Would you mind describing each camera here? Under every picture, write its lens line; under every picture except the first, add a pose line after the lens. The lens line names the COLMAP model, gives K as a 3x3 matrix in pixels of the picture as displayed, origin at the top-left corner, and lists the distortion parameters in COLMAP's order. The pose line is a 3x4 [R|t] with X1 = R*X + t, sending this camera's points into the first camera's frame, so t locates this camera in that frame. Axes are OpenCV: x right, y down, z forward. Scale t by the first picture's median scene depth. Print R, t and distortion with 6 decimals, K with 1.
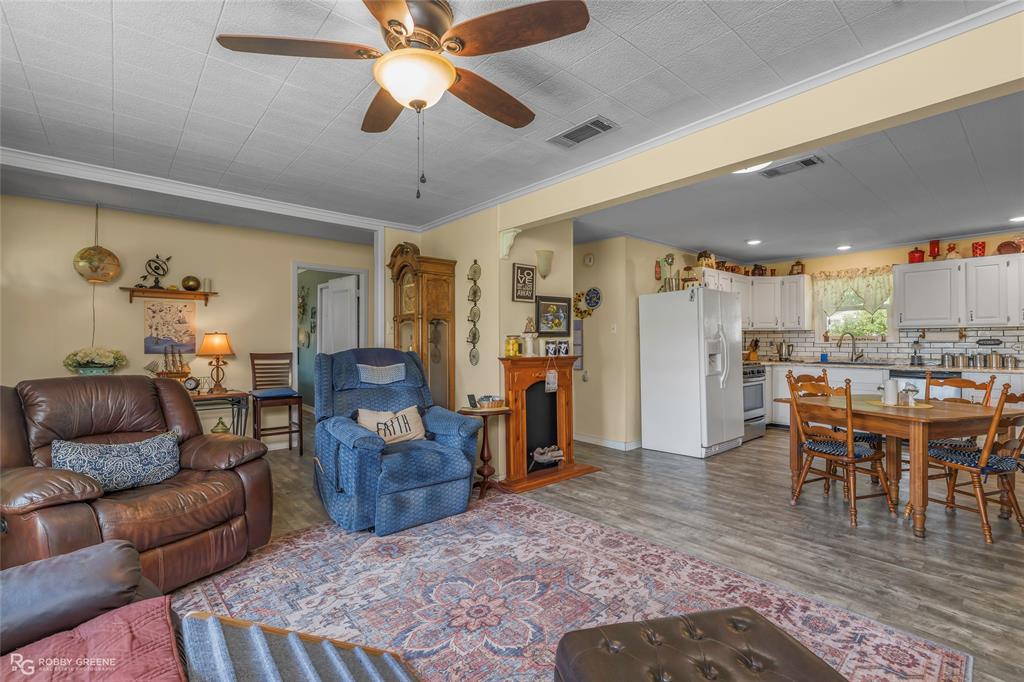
lens RADIAL K [[461.4, 0, 512.0], [0, 461.4, 341.0], [0, 0, 1]] dist [-0.001108, 0.000475]
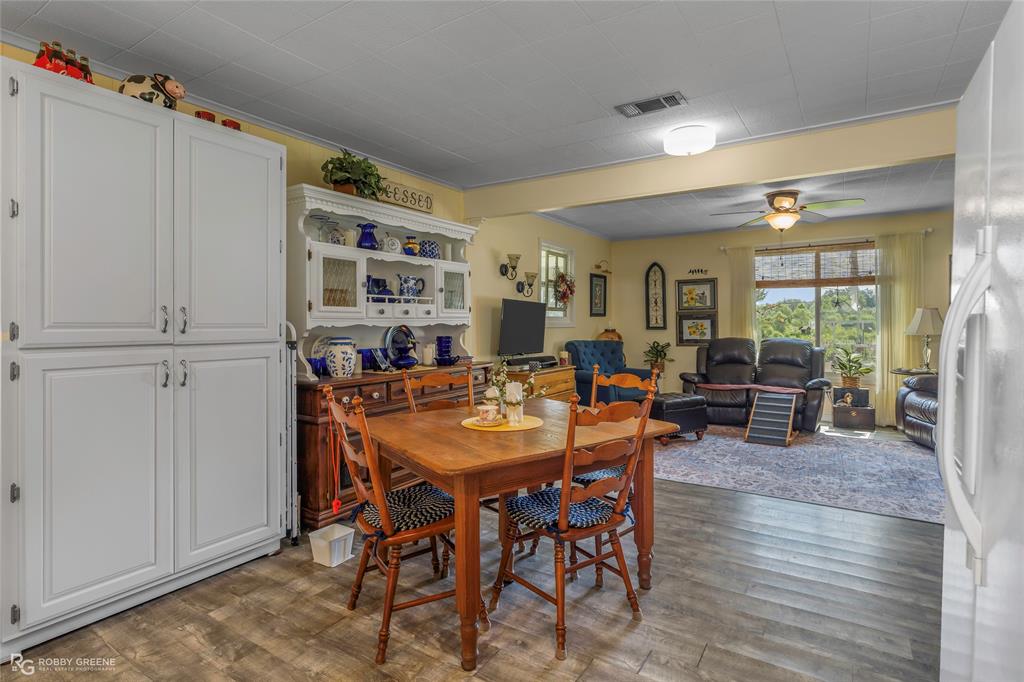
lens RADIAL K [[514.5, 0, 513.2], [0, 514.5, 323.3], [0, 0, 1]] dist [-0.001064, -0.000138]
pose [[-0.959949, 0.004100, -0.280144, 0.794169], [0.005188, 0.999982, -0.003142, 0.001725], [0.280126, -0.004470, -0.959953, 1.309502]]
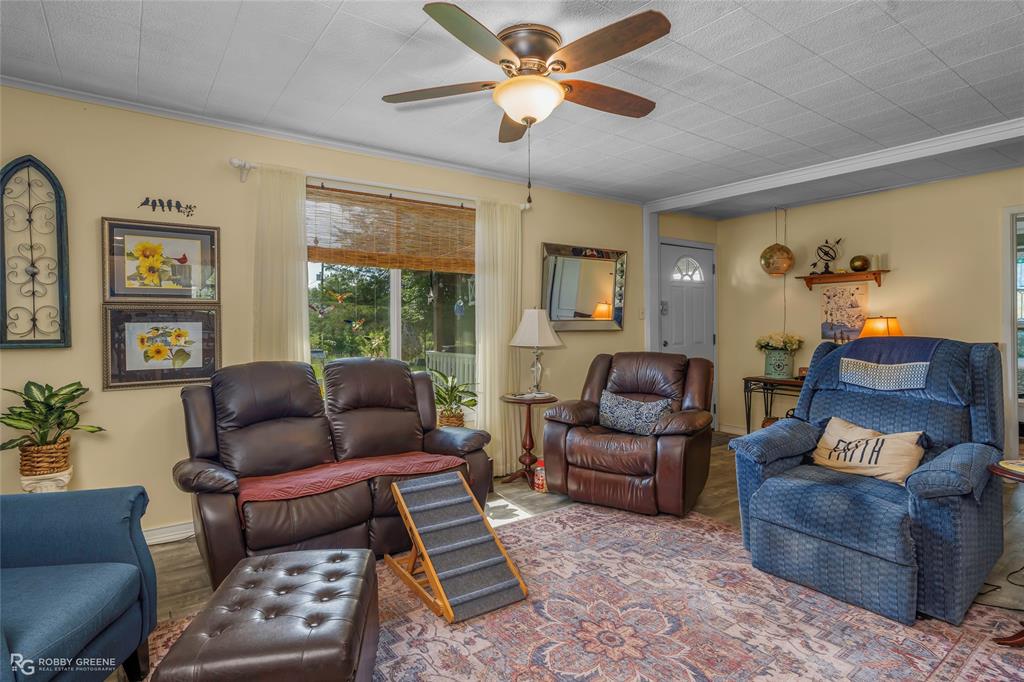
lens RADIAL K [[530.3, 0, 512.0], [0, 530.3, 341.0], [0, 0, 1]] dist [0.000674, -0.000292]
pose [[-0.084936, 0.023697, -0.996105, 0.440476], [0.006116, 0.999711, 0.023262, 0.000216], [0.996368, -0.004116, -0.085056, 0.428982]]
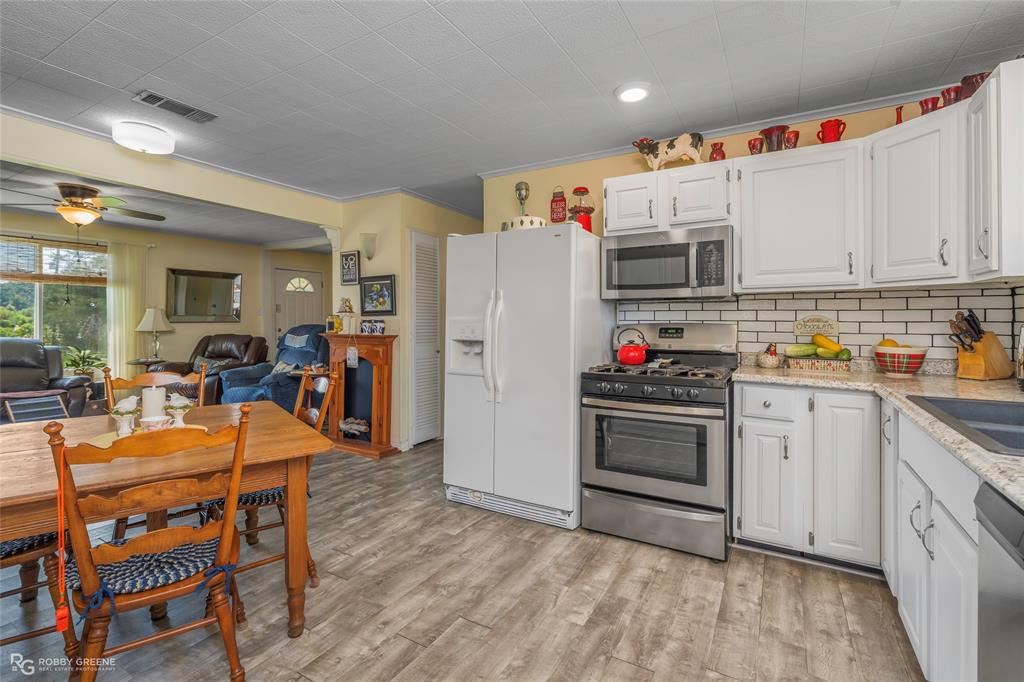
lens RADIAL K [[467.3, 0, 514.1], [0, 467.3, 325.3], [0, 0, 1]] dist [-0.001077, -0.000150]
pose [[0.326258, 0.010281, -0.945225, 1.159623], [0.000902, 0.999937, 0.011187, 0.001299], [0.945280, -0.004503, 0.326228, 0.951386]]
